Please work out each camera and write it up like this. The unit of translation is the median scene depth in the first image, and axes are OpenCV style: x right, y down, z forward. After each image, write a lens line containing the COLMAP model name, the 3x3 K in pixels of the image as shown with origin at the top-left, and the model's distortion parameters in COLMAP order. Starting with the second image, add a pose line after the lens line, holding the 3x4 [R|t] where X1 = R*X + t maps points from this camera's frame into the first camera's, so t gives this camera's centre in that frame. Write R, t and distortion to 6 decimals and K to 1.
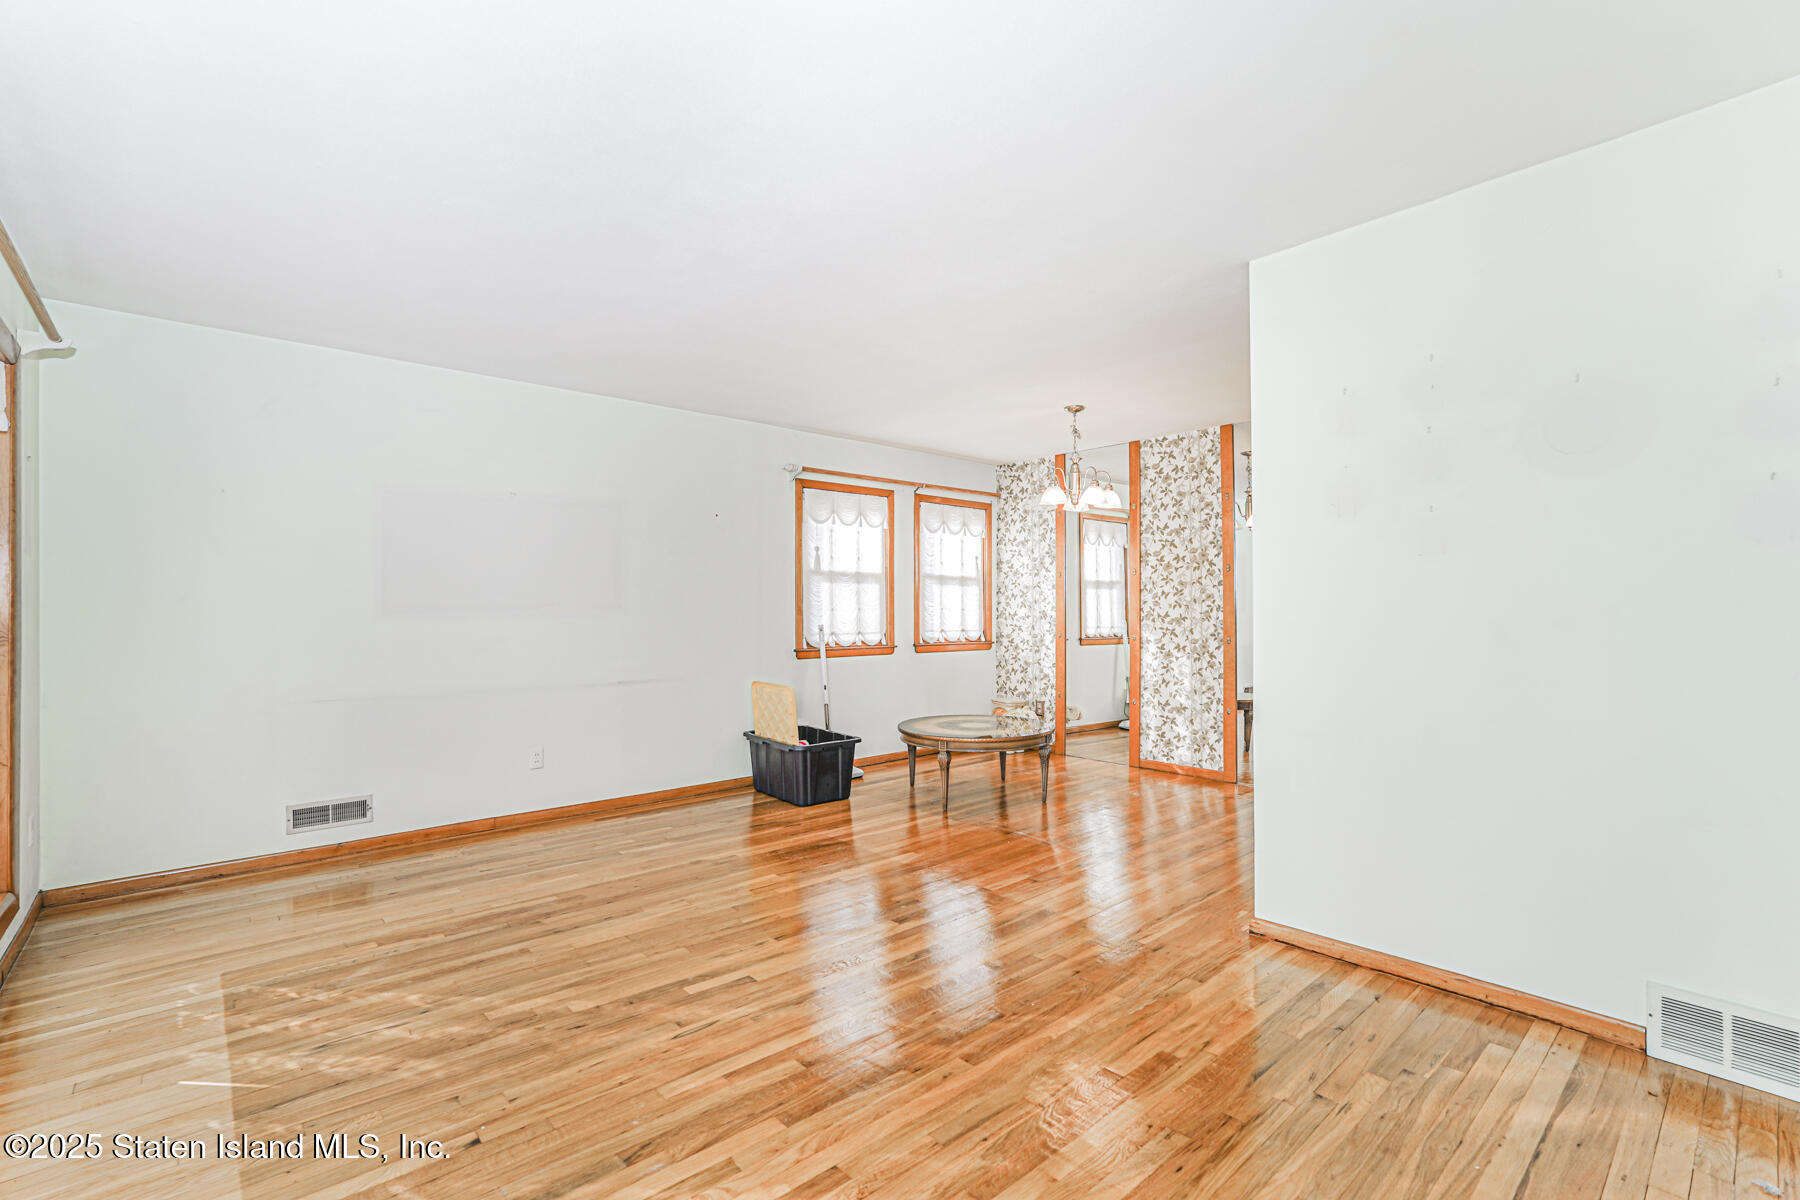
lens RADIAL K [[801.2, 0, 896.3], [0, 801.2, 616.5], [0, 0, 1]] dist [-0.012800, 0.008827]
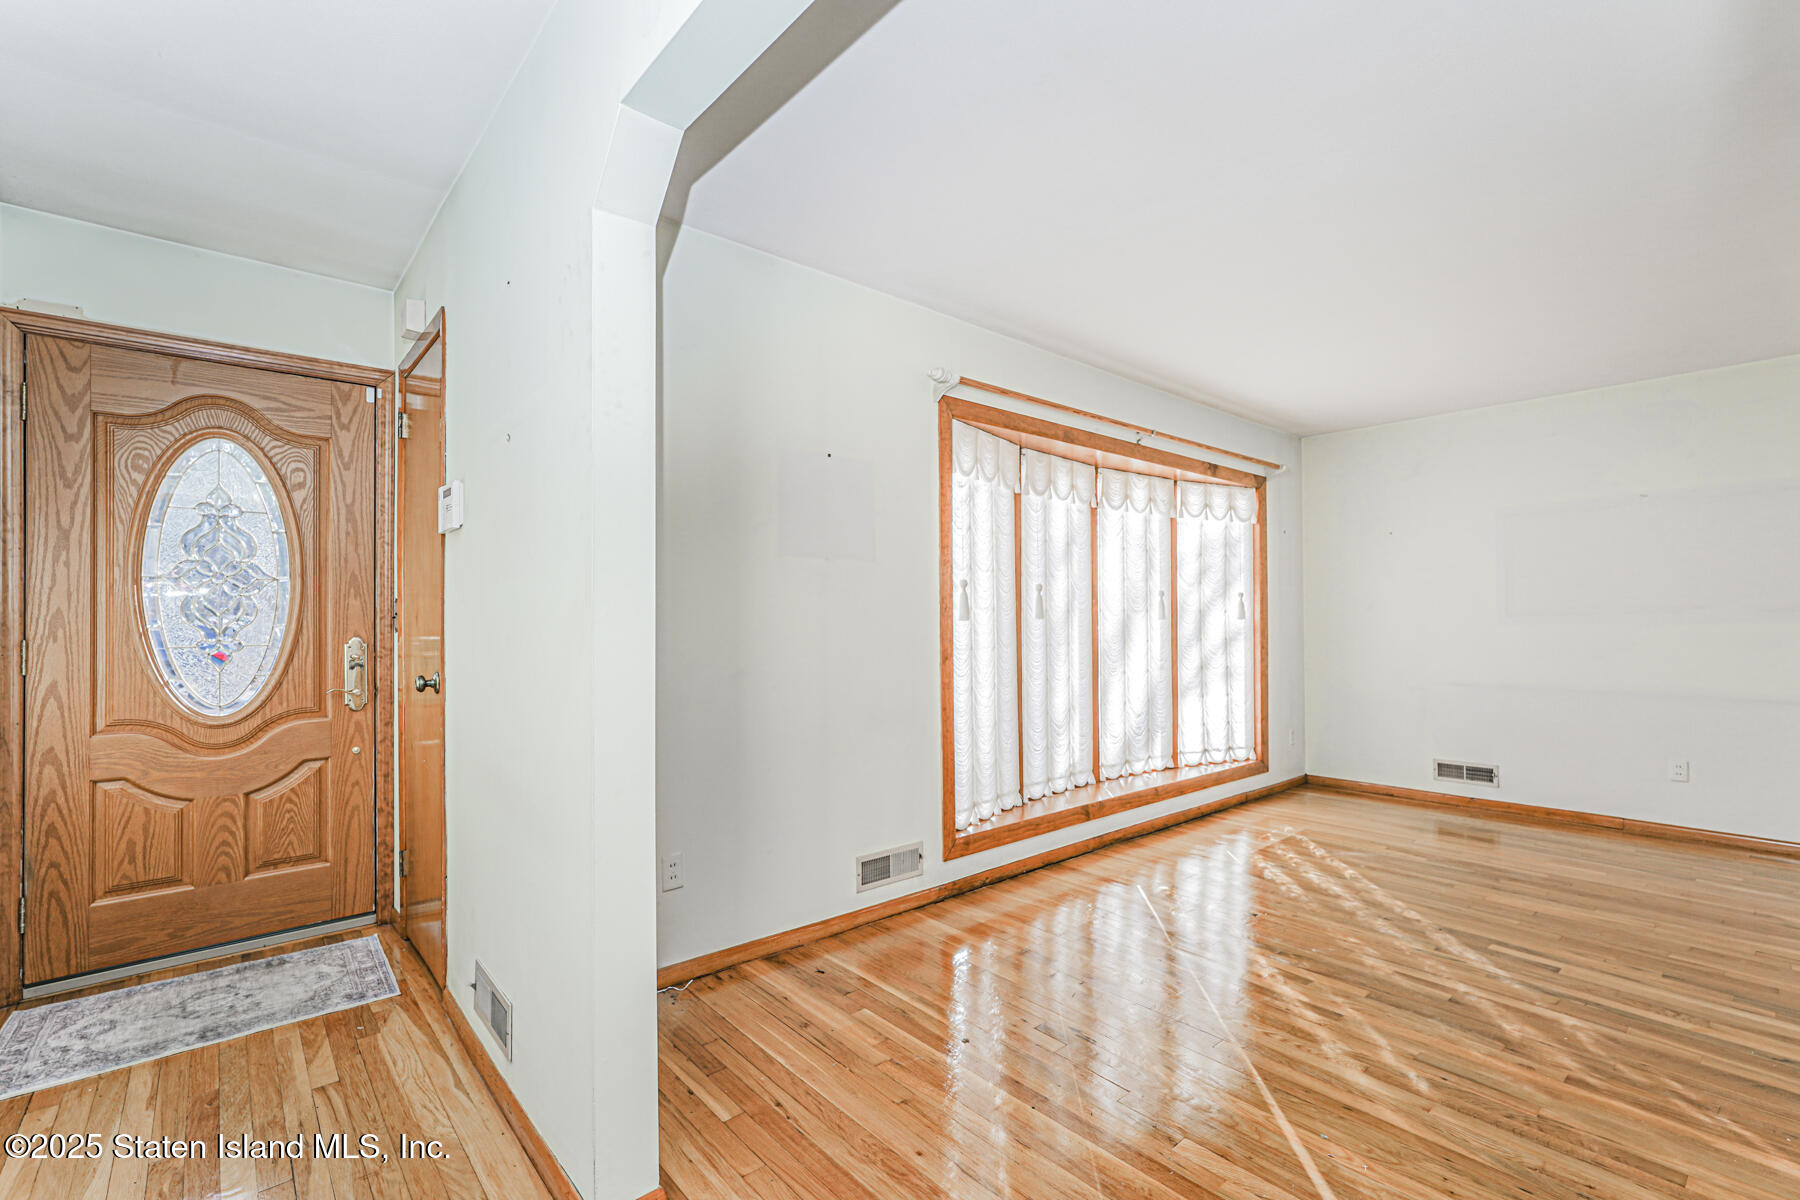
lens RADIAL K [[801.2, 0, 896.3], [0, 801.2, 616.5], [0, 0, 1]] dist [-0.012800, 0.008827]
pose [[-0.022856, 0.000193, -0.999739, 0.409517], [-0.001667, 0.999999, 0.000231, -0.001987], [0.999737, 0.001672, -0.022855, 0.077349]]
